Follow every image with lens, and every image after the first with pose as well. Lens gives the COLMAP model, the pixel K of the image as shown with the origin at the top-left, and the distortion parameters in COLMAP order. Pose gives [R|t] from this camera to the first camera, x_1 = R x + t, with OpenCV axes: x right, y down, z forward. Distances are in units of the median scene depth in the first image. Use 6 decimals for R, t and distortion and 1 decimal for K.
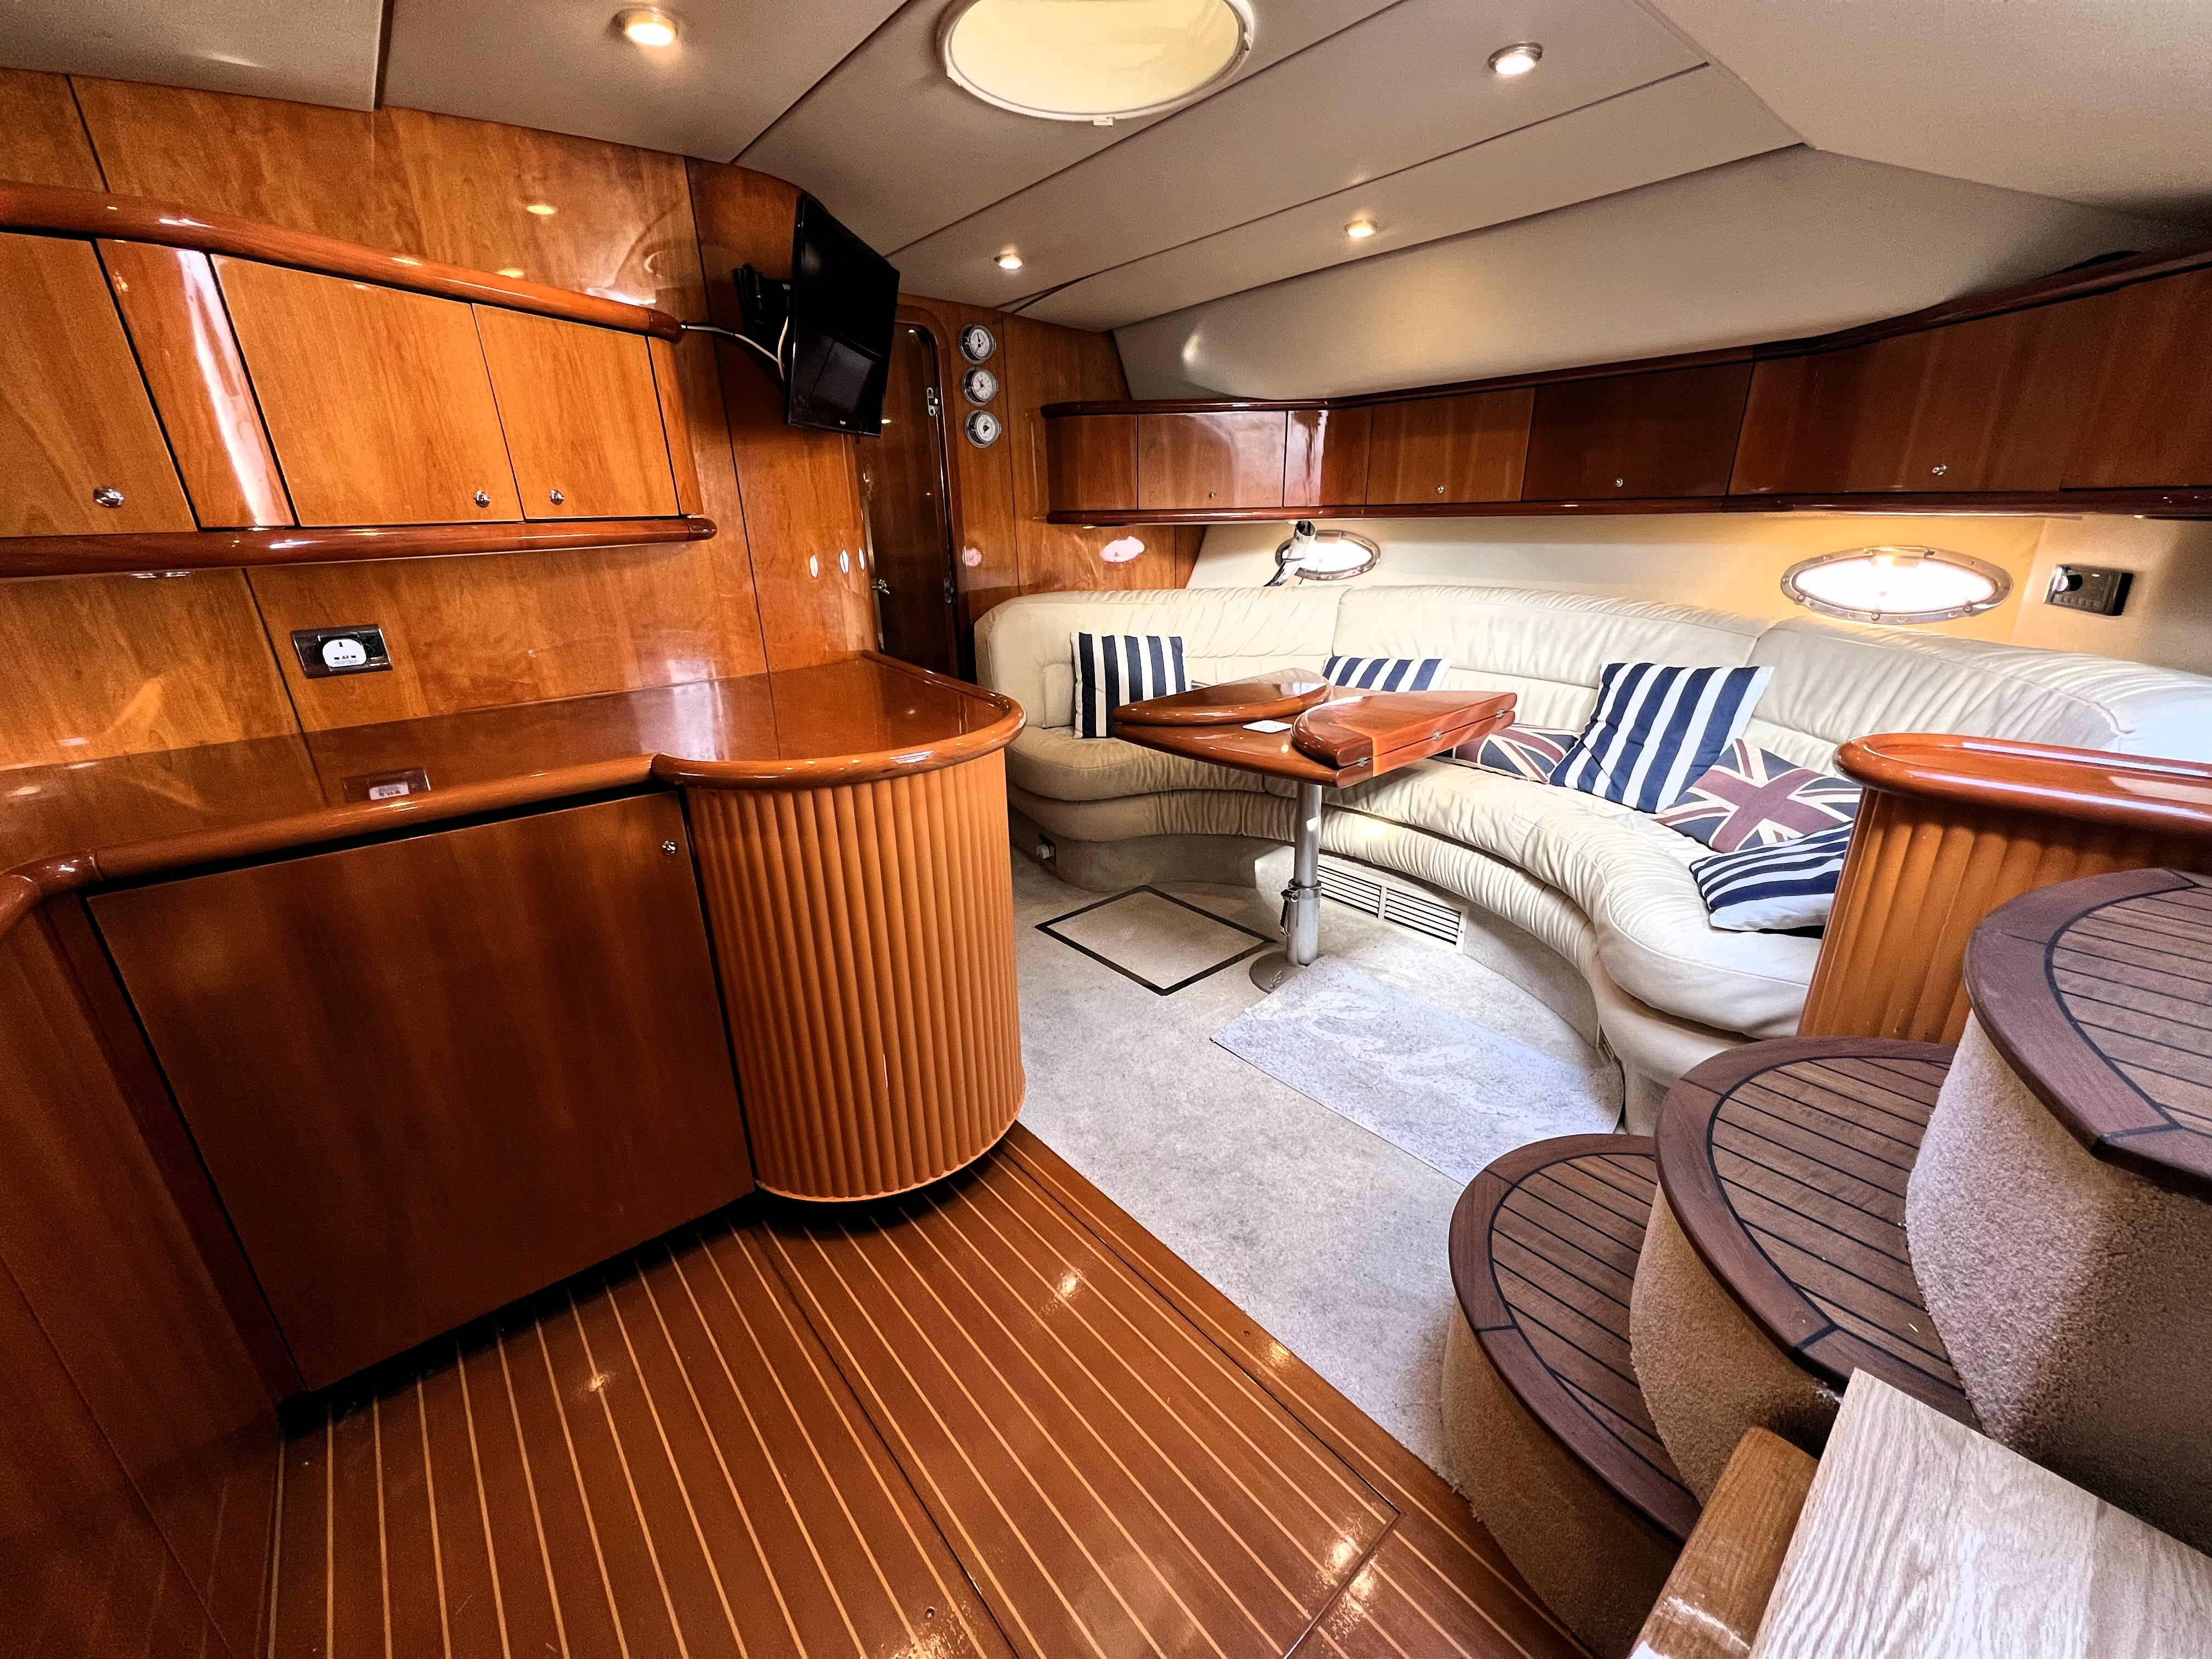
lens RADIAL K [[886.4, 0, 1109.1], [0, 886.4, 836.0], [0, 0, 1]] dist [0.018960, -0.005936]
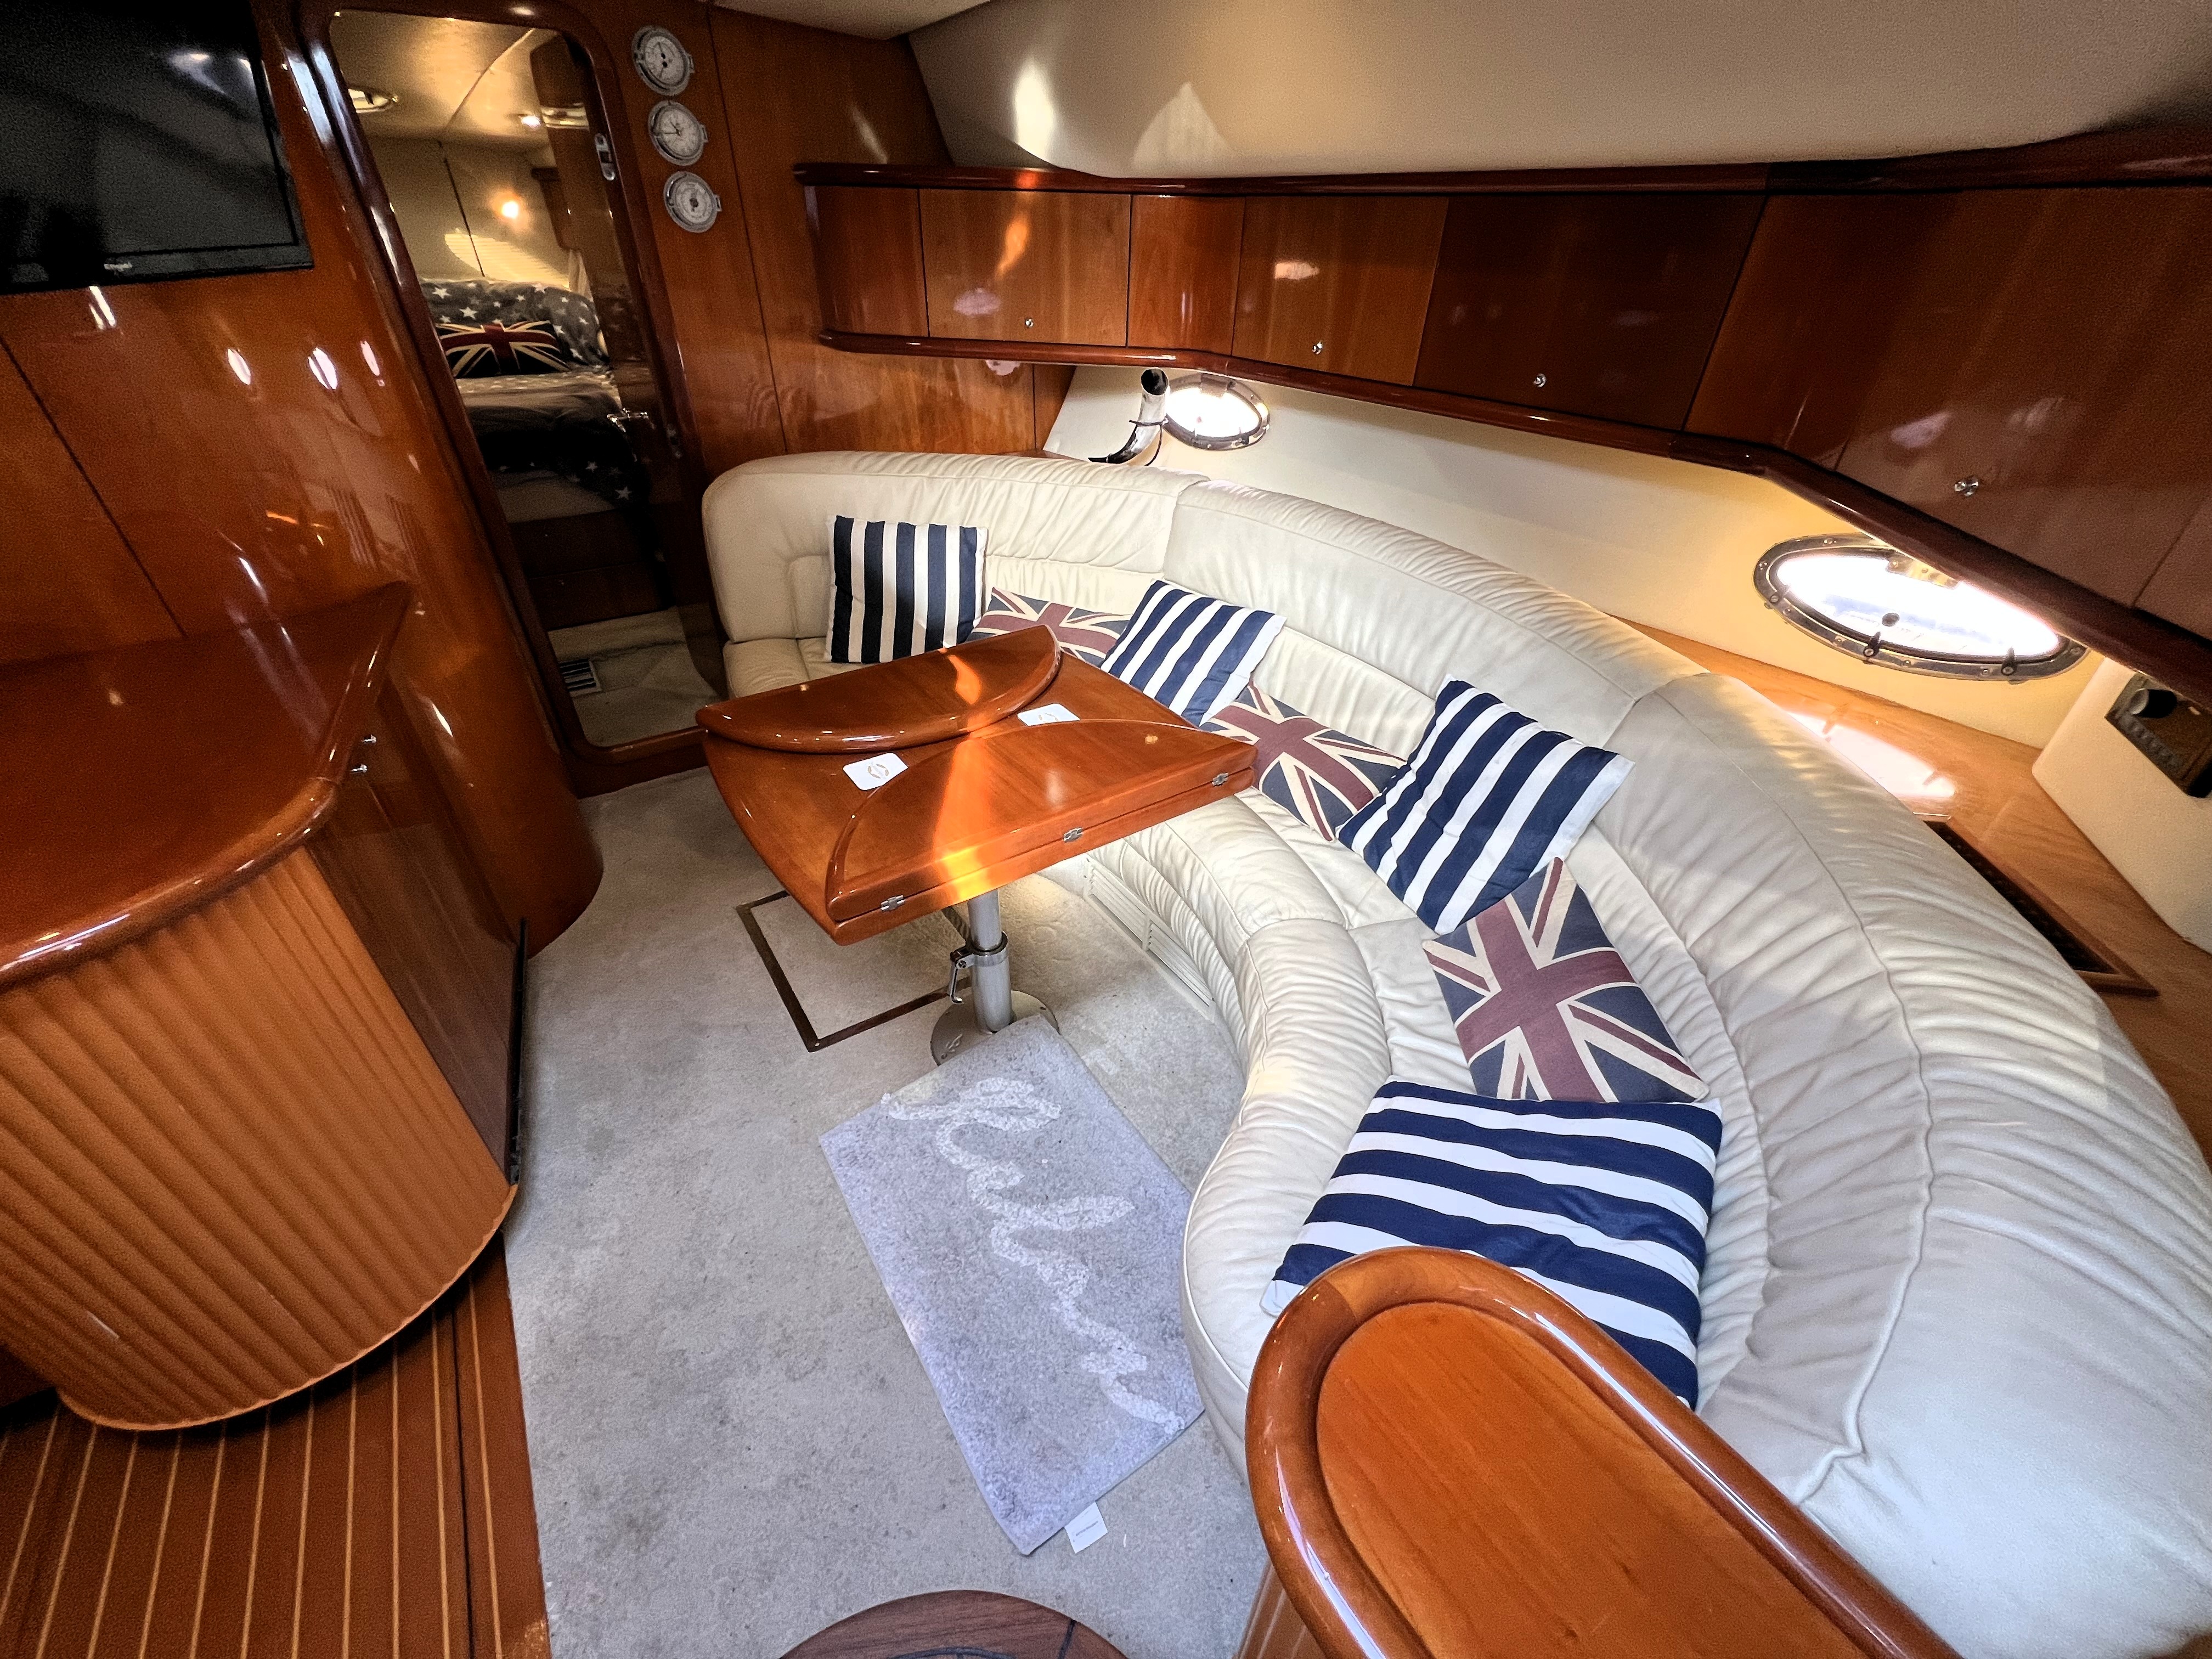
lens RADIAL K [[885.4, 0, 1104.8], [0, 885.4, 842.2], [0, 0, 1]] dist [0.002042, 0.000412]
pose [[0.992814, 0.099992, -0.065749, 0.371080], [-0.079654, 0.962179, 0.260514, -0.240969], [0.089311, -0.253405, 0.963229, 0.303721]]
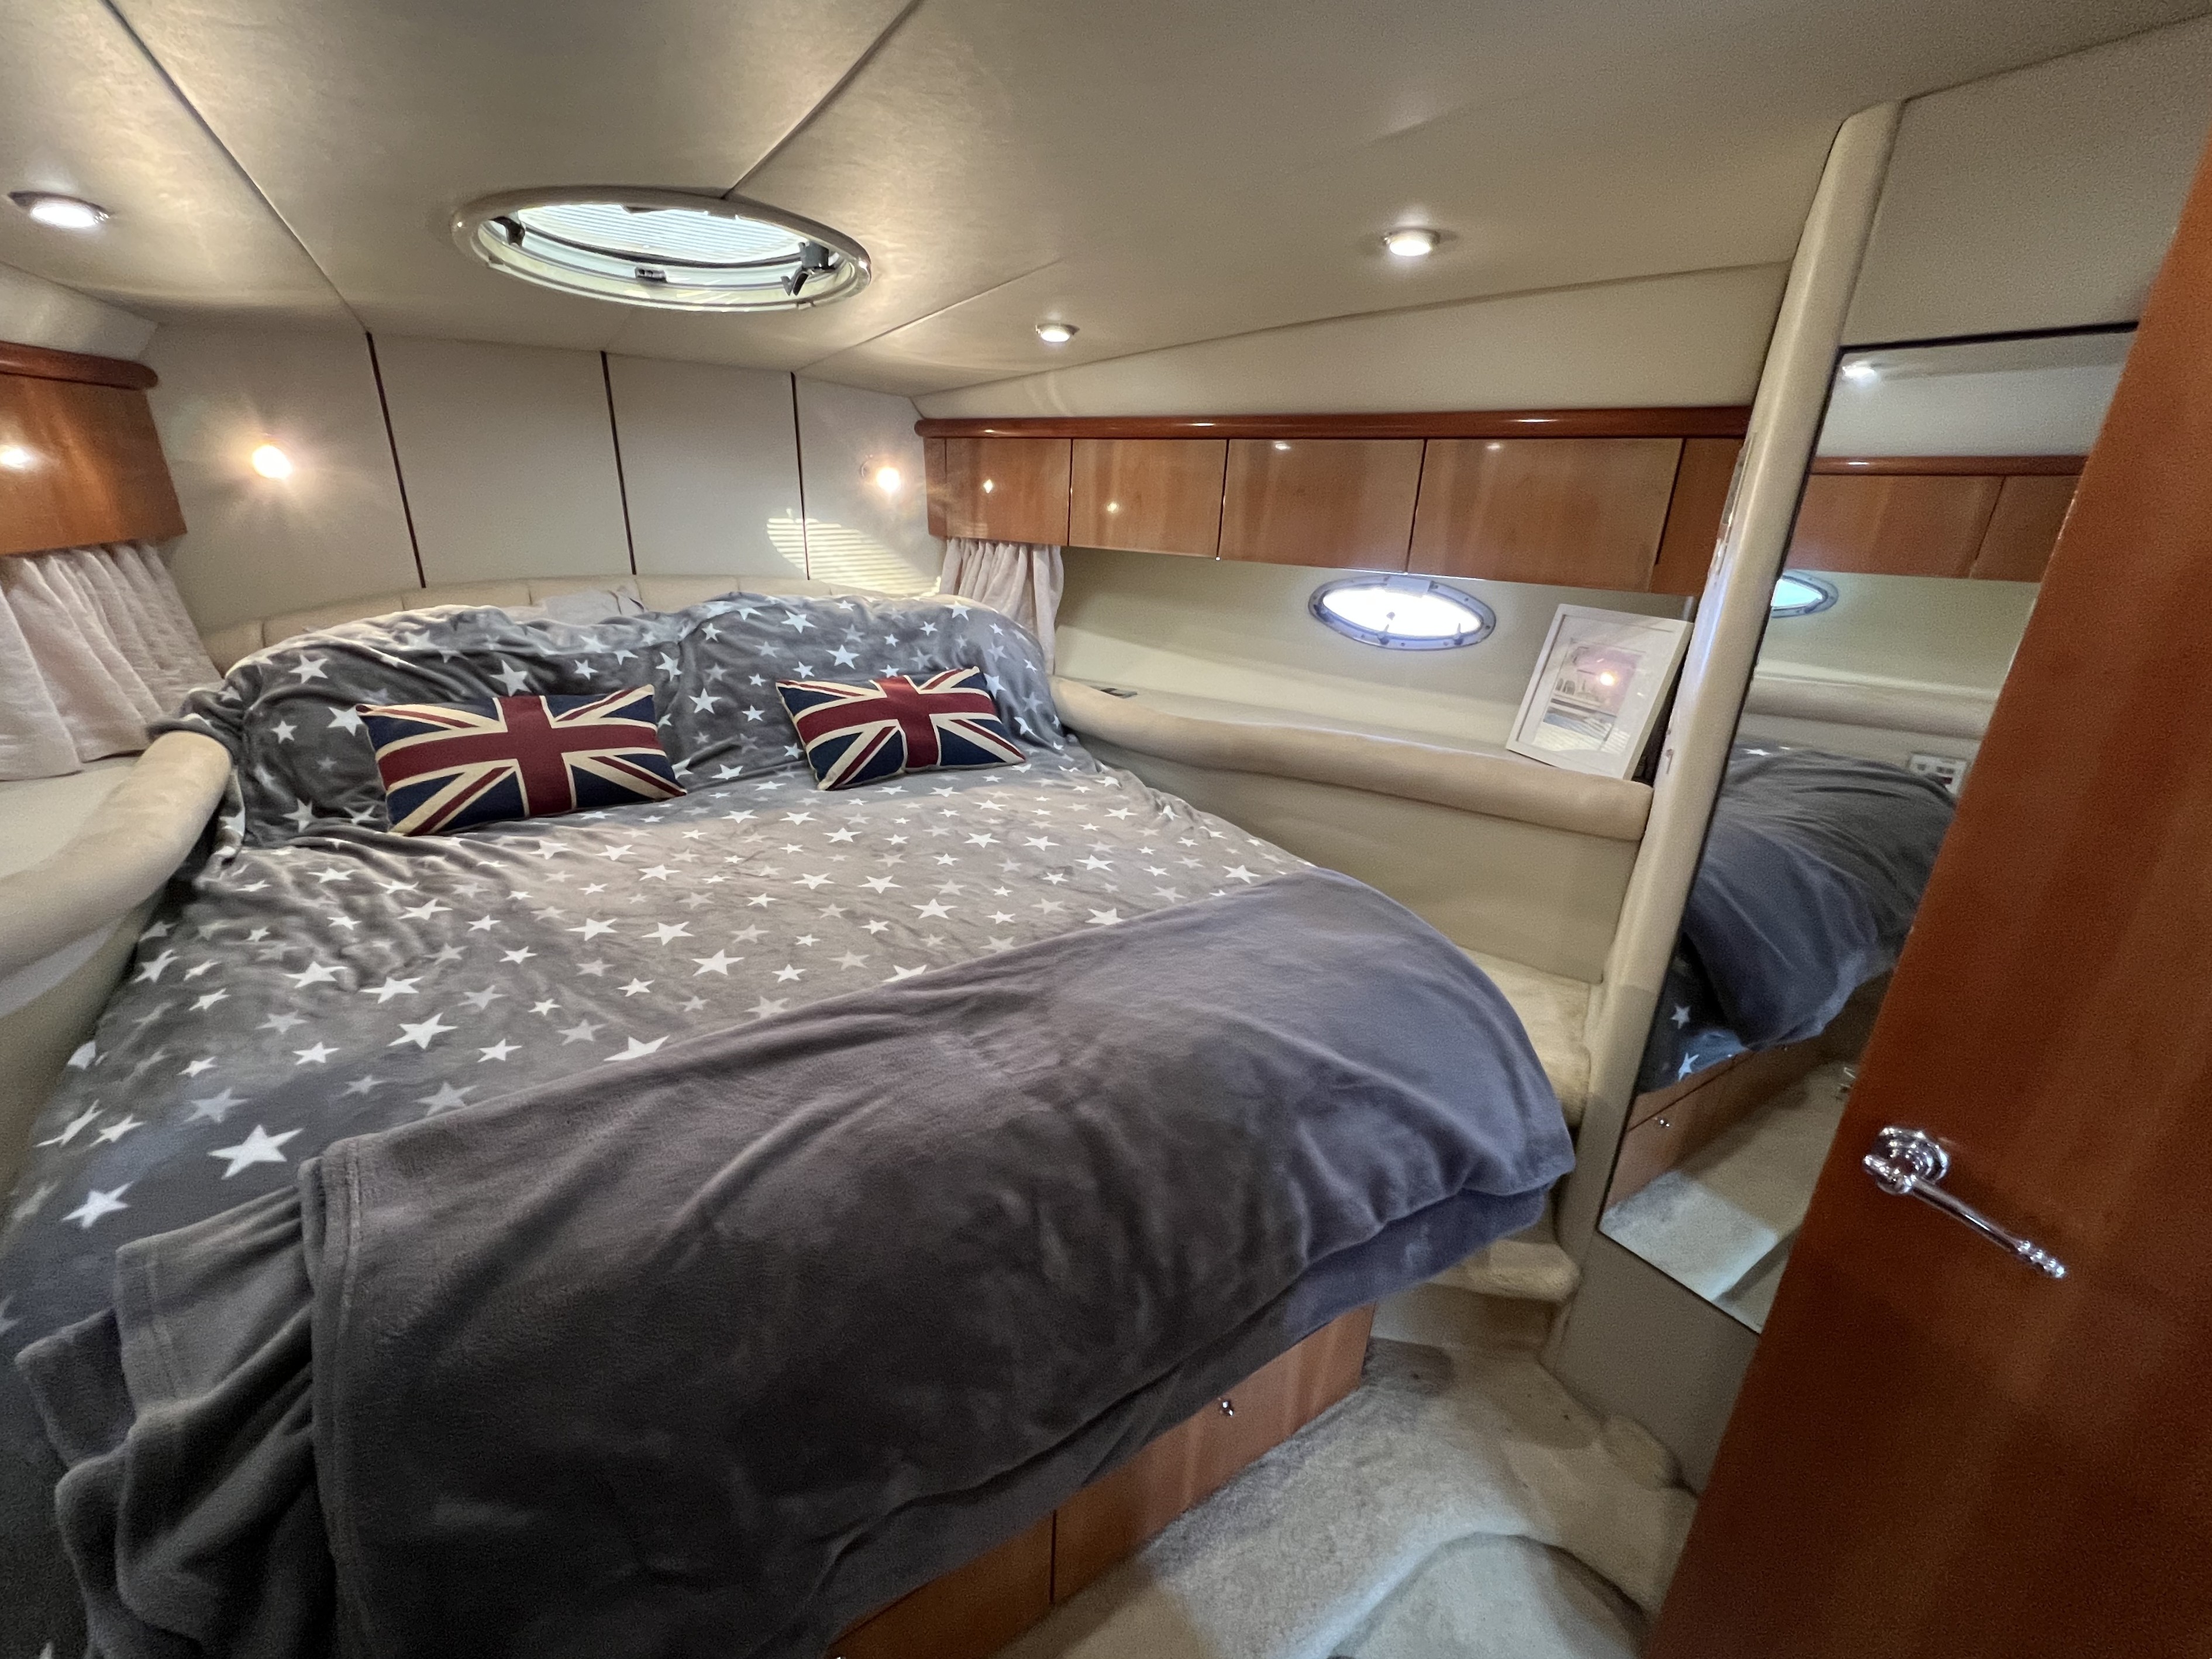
lens RADIAL K [[902.3, 0, 1101.0], [0, 902.3, 839.7], [0, 0, 1]] dist [0.003714, 0.000532]
pose [[0.990942, 0.096728, -0.093152, -0.633654], [-0.095411, 0.995266, 0.018499, -0.519736], [0.094500, -0.009444, 0.995480, 1.170369]]
